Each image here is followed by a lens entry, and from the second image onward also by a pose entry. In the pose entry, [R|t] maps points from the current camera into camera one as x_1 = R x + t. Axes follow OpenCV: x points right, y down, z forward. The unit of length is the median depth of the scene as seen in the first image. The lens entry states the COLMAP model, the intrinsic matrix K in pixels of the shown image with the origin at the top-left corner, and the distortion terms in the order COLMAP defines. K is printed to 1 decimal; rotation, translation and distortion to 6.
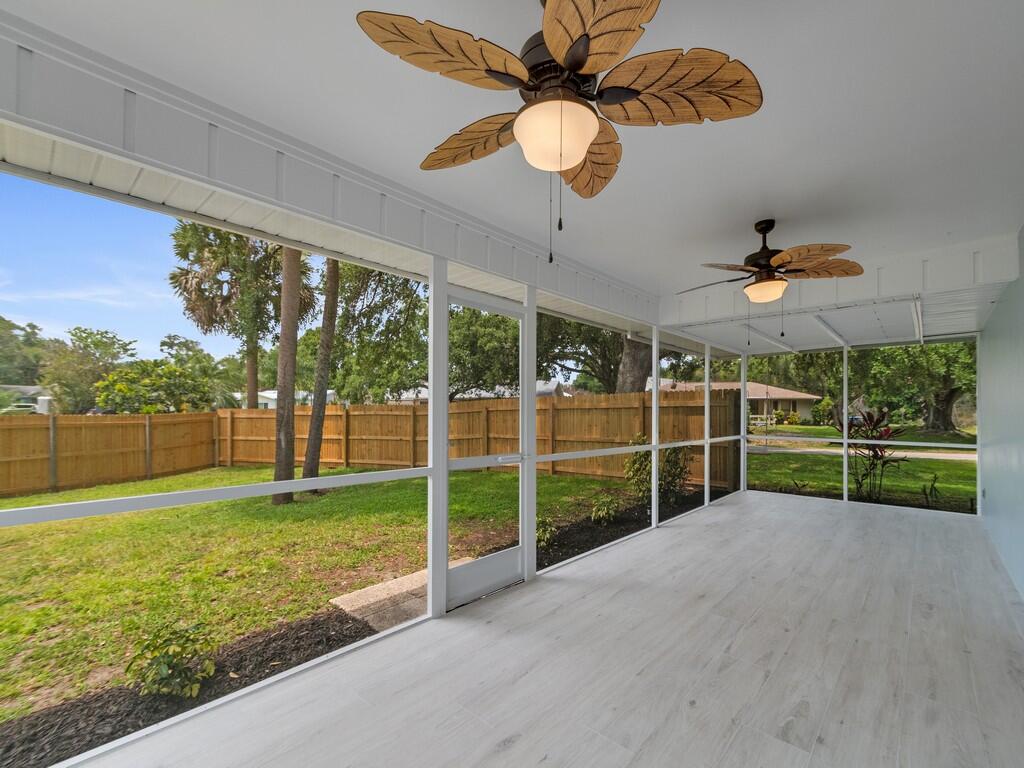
lens RADIAL K [[454.5, 0, 499.9], [0, 454.5, 405.3], [0, 0, 1]] dist [0.006237, -0.000764]
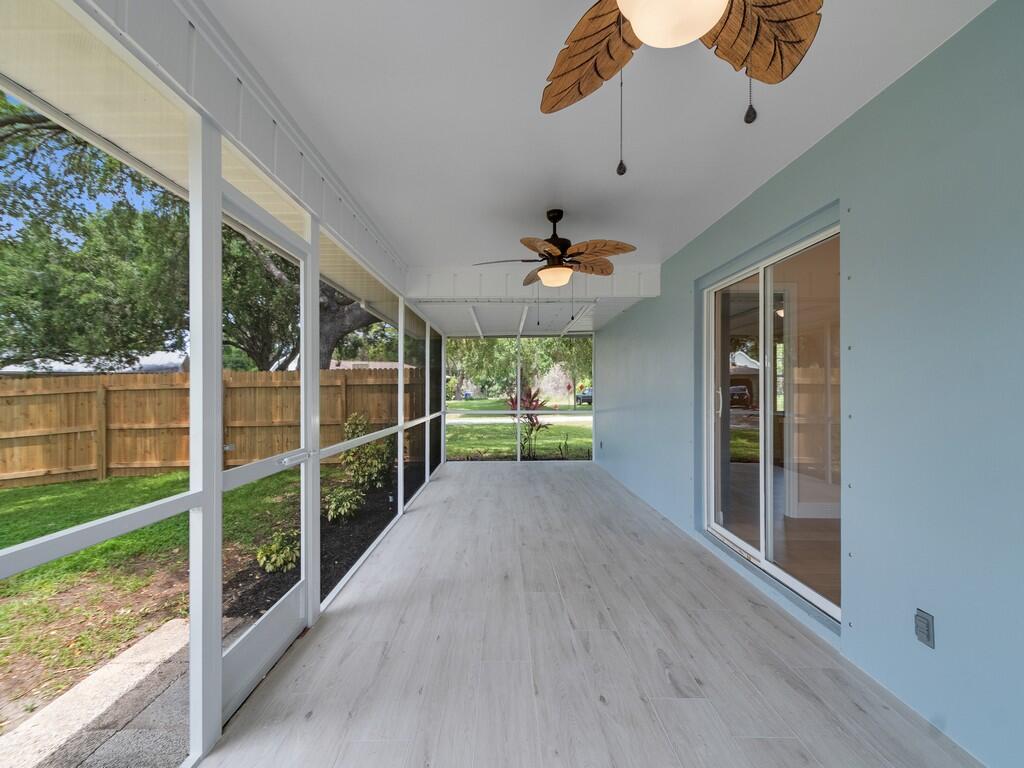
lens RADIAL K [[454.1, 0, 502.6], [0, 454.1, 389.2], [0, 0, 1]] dist [0.009434, -0.000396]
pose [[0.729889, -0.008687, 0.683511, -0.199667], [-0.000131, 0.999917, 0.012849, 0.000384], [-0.683566, -0.009468, 0.729827, 0.251579]]
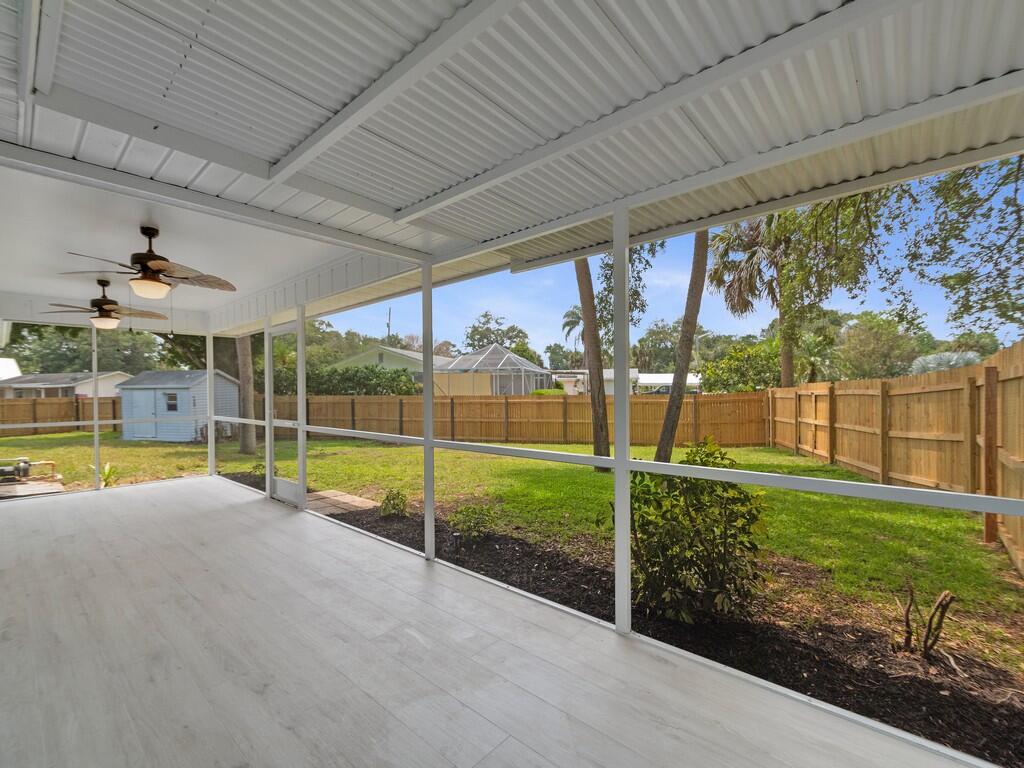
lens RADIAL K [[444.0, 0, 502.4], [0, 444.0, 412.9], [0, 0, 1]] dist [0.002011, -0.000310]
pose [[0.029925, 0.039281, -0.998780, 1.451221], [0.023968, 0.998912, 0.040004, 0.025101], [0.999265, -0.025135, 0.028951, 1.557170]]
